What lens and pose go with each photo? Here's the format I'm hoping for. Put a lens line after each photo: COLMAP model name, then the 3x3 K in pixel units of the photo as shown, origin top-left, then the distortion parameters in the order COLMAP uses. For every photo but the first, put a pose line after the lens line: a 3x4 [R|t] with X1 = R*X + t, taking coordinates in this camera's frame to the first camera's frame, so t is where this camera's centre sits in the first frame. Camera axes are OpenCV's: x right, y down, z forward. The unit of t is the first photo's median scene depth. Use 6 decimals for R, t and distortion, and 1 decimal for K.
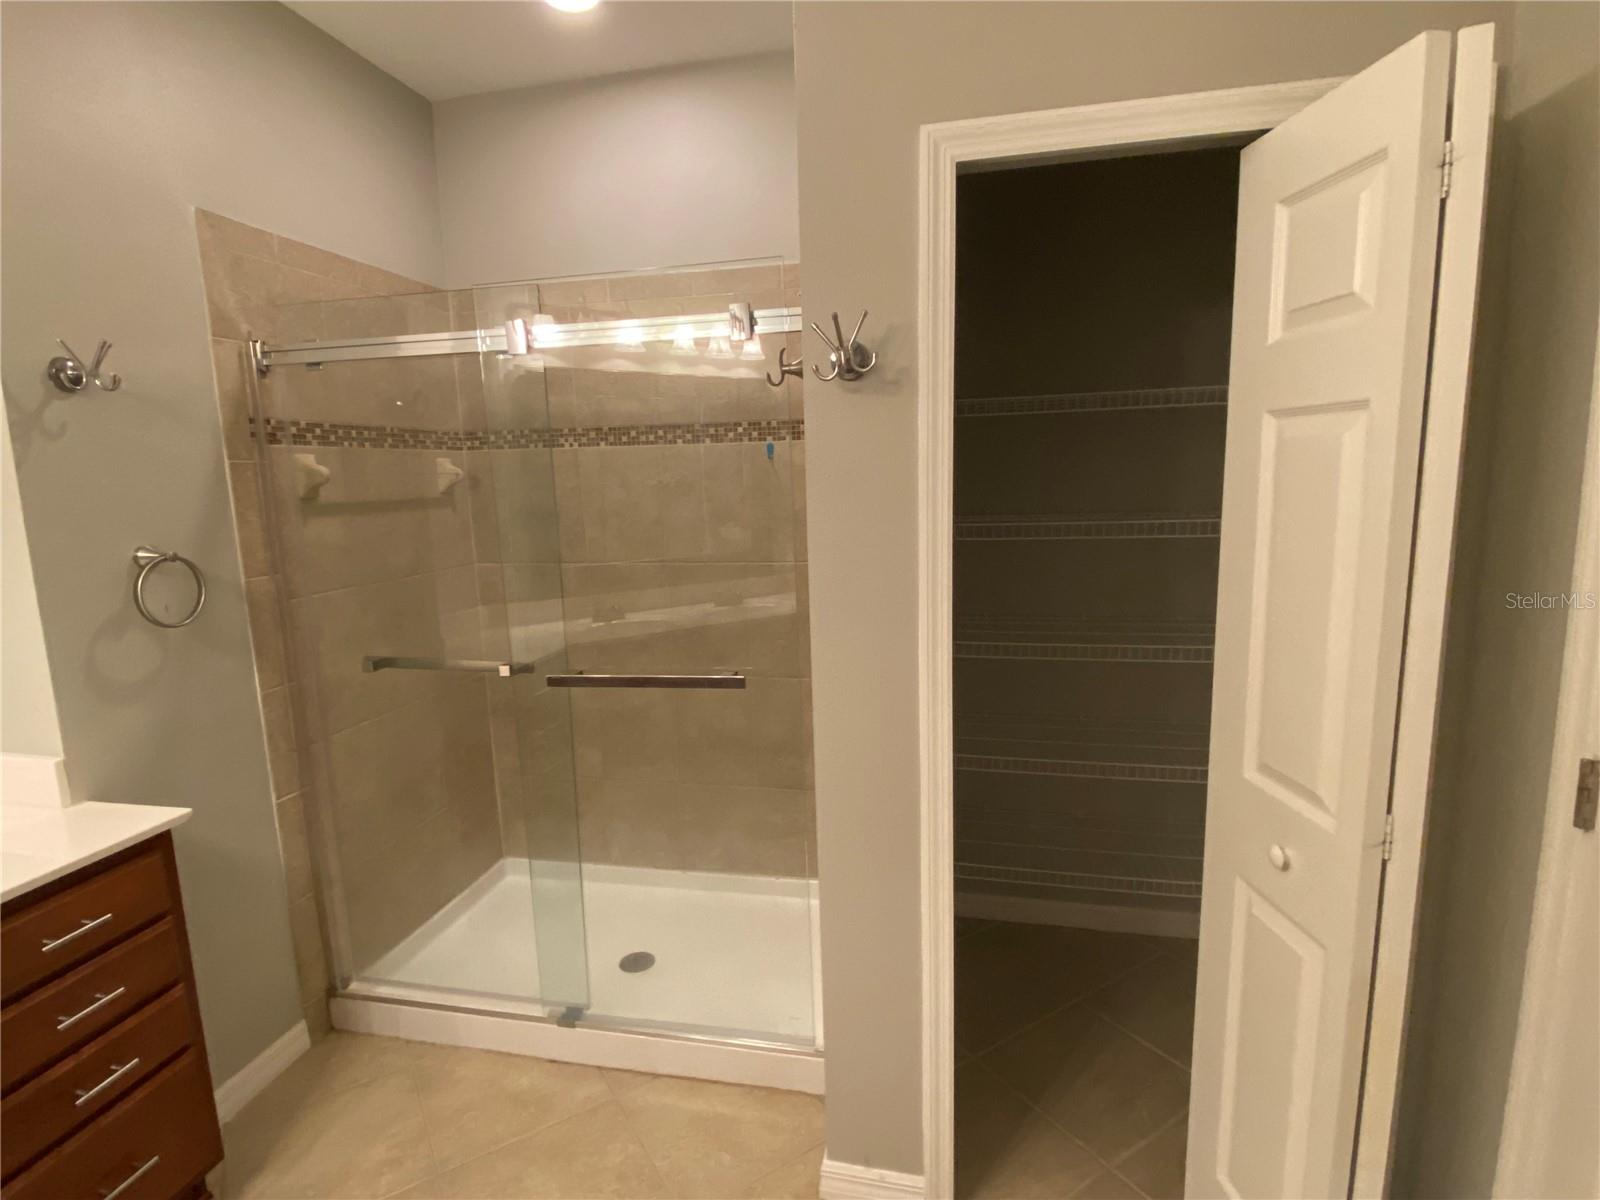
lens RADIAL K [[811.3, 0, 802.1], [0, 811.3, 603.4], [0, 0, 1]] dist [0.003869, -0.002724]
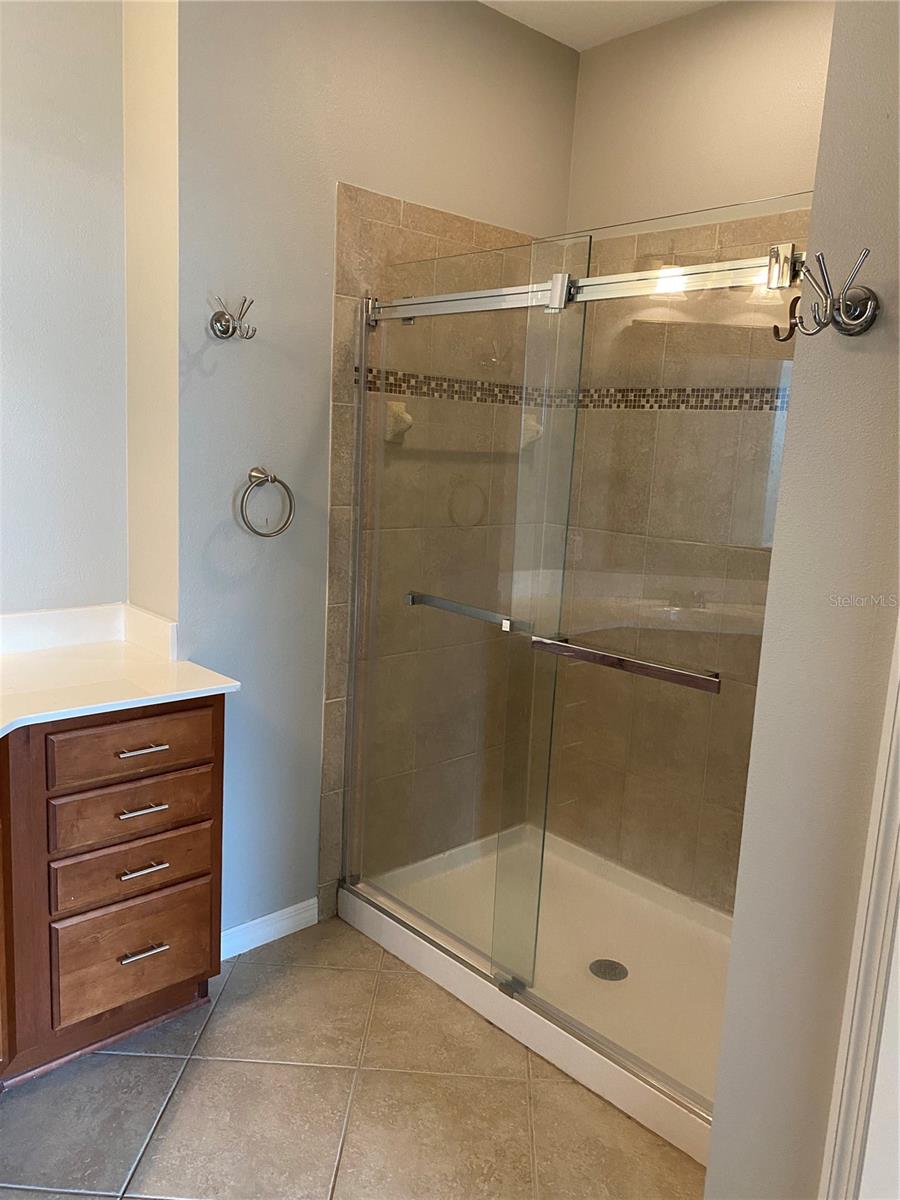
lens RADIAL K [[928.0, 0, 444.9], [0, 928.0, 606.3], [0, 0, 1]] dist [0.063269, -0.061106]
pose [[0.813181, 0.166219, -0.557771, 0.188376], [-0.162552, 0.985077, 0.056572, 0.007670], [0.558850, 0.044664, 0.828065, 0.000707]]
